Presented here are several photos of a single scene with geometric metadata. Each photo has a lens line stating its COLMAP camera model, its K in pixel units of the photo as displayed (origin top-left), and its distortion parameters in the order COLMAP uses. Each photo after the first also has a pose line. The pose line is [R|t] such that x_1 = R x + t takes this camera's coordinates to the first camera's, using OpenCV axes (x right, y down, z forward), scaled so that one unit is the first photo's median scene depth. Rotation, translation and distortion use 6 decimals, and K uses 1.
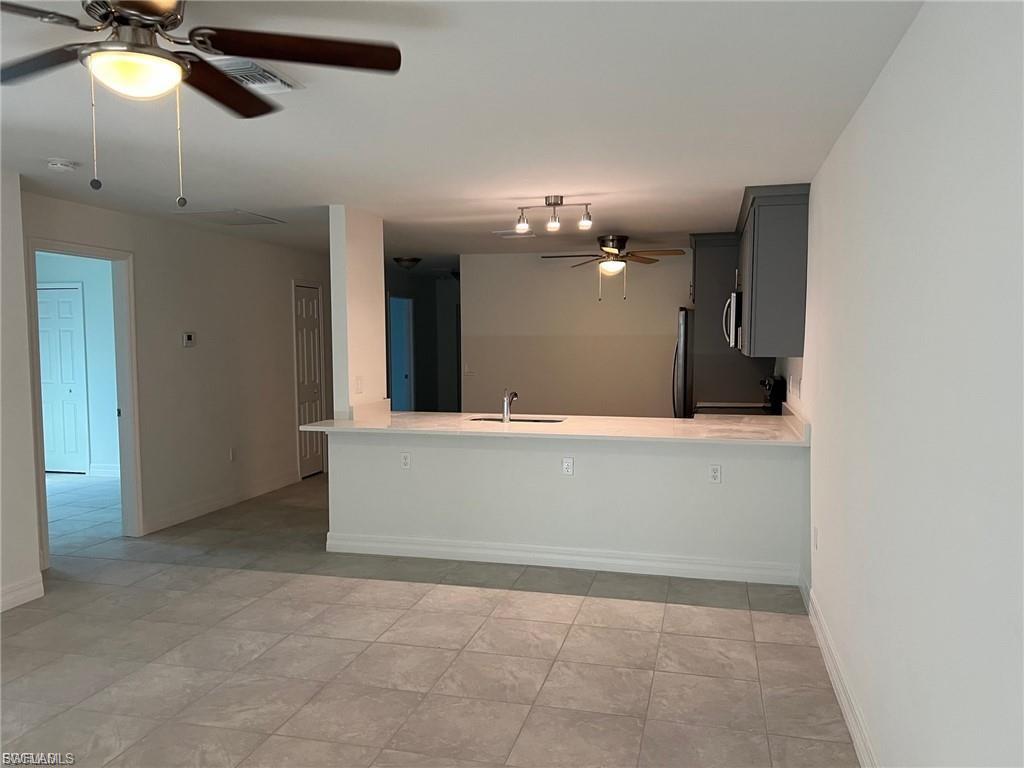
lens RADIAL K [[778.1, 0, 512.0], [0, 778.1, 384.0], [0, 0, 1]] dist [0.088462, -0.111104]
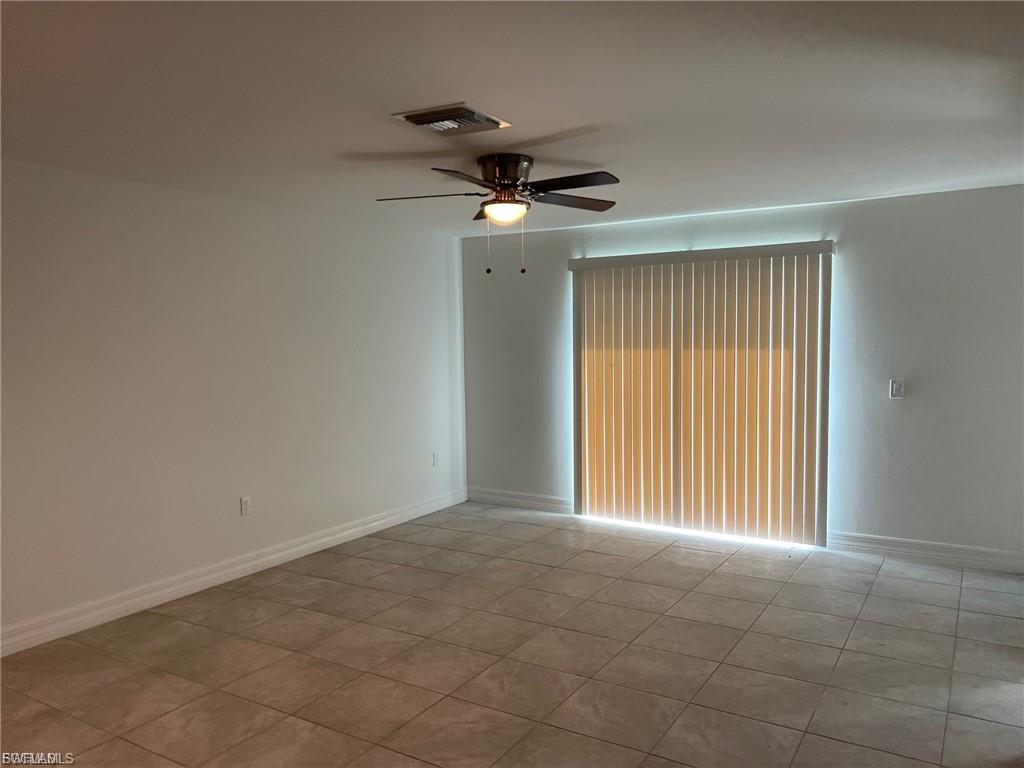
lens RADIAL K [[778.1, 0, 512.0], [0, 778.1, 384.0], [0, 0, 1]] dist [0.088462, -0.111104]
pose [[-0.956750, -0.006659, 0.290834, -0.469908], [0.028264, 0.992880, 0.115714, -0.083927], [-0.289534, 0.118929, -0.949750, 1.303697]]
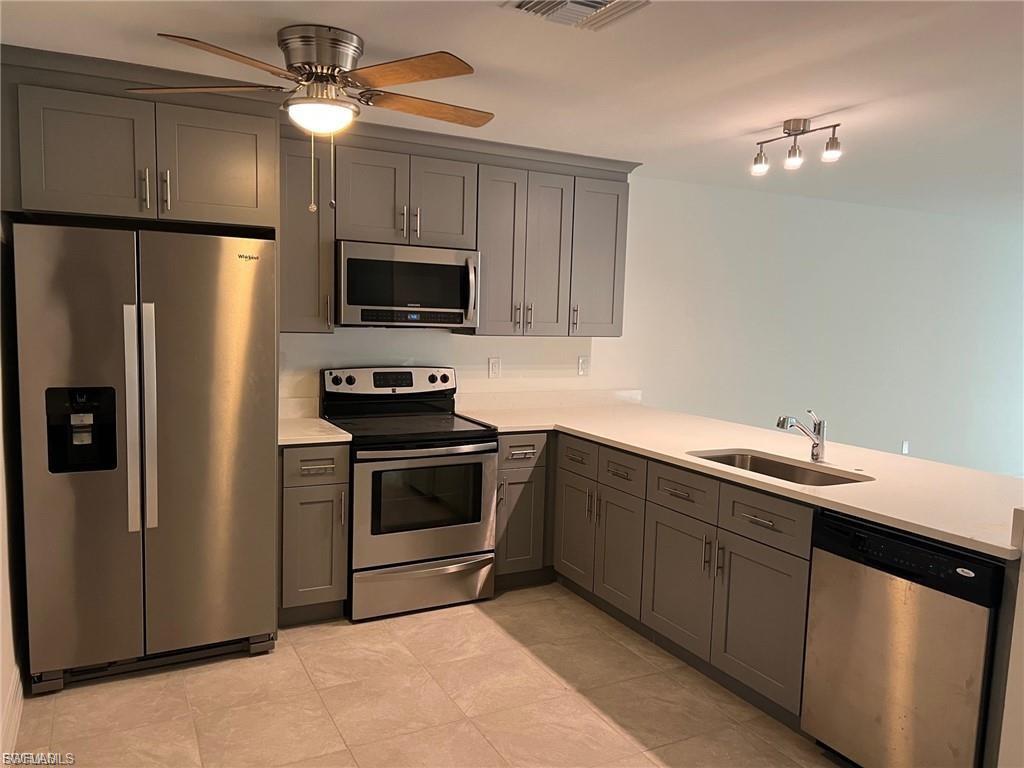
lens RADIAL K [[778.1, 0, 512.0], [0, 778.1, 384.0], [0, 0, 1]] dist [0.088462, -0.111104]
pose [[-0.678495, -0.089554, 0.729126, -0.353269], [0.012796, 0.990950, 0.133619, -0.118649], [-0.734494, 0.099989, -0.671208, 1.892243]]
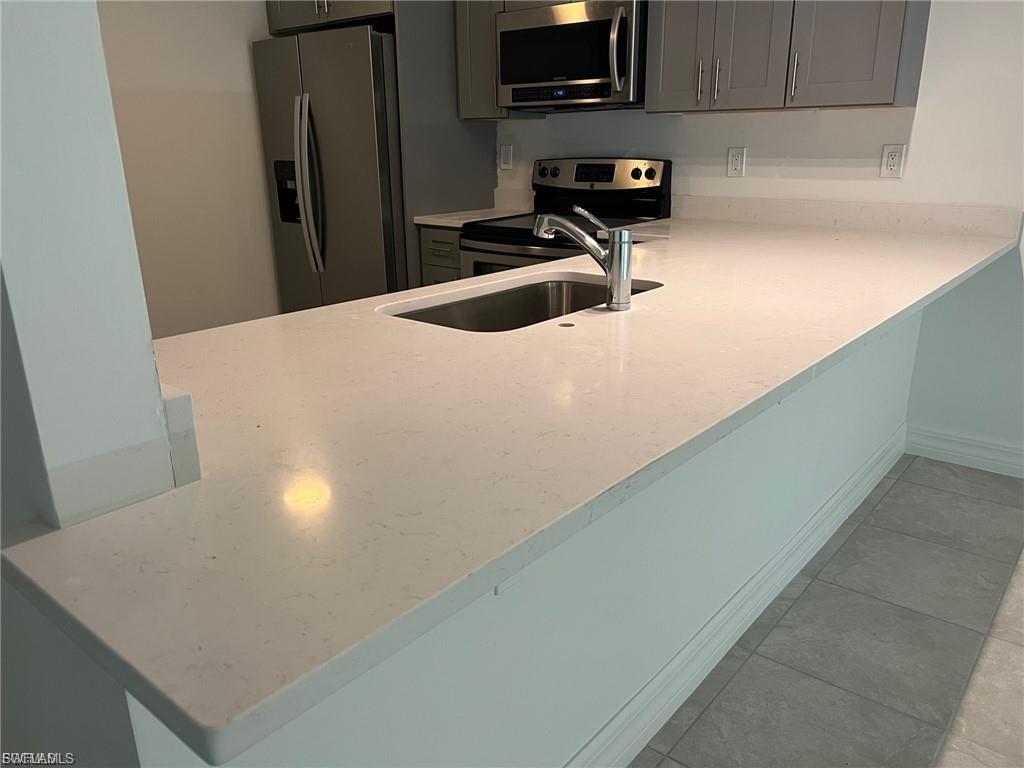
lens RADIAL K [[778.1, 0, 512.0], [0, 778.1, 384.0], [0, 0, 1]] dist [0.088462, -0.111104]
pose [[0.425649, -0.276656, 0.861559, -0.385766], [0.063394, 0.958894, 0.276592, -0.019158], [-0.902665, -0.063113, 0.425691, 1.061615]]
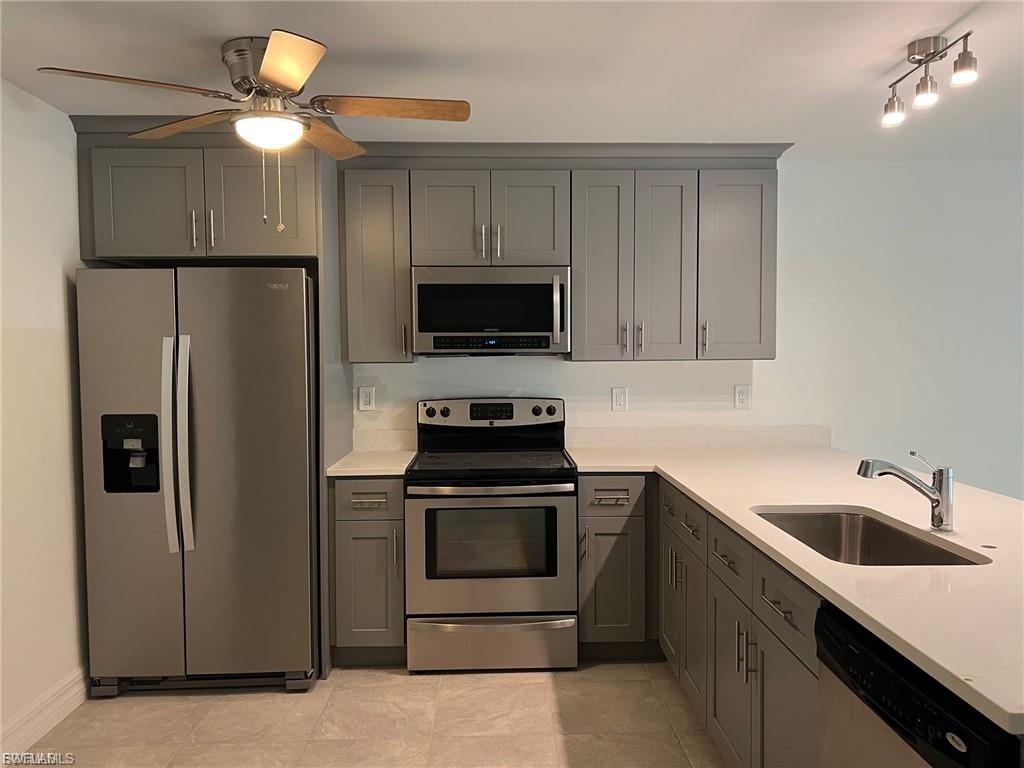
lens RADIAL K [[778.1, 0, 512.0], [0, 778.1, 384.0], [0, 0, 1]] dist [0.088462, -0.111104]
pose [[-0.279599, -0.040527, 0.959261, -0.411474], [0.062832, 0.996195, 0.060401, -0.081430], [-0.958059, 0.077161, -0.275988, 1.576091]]
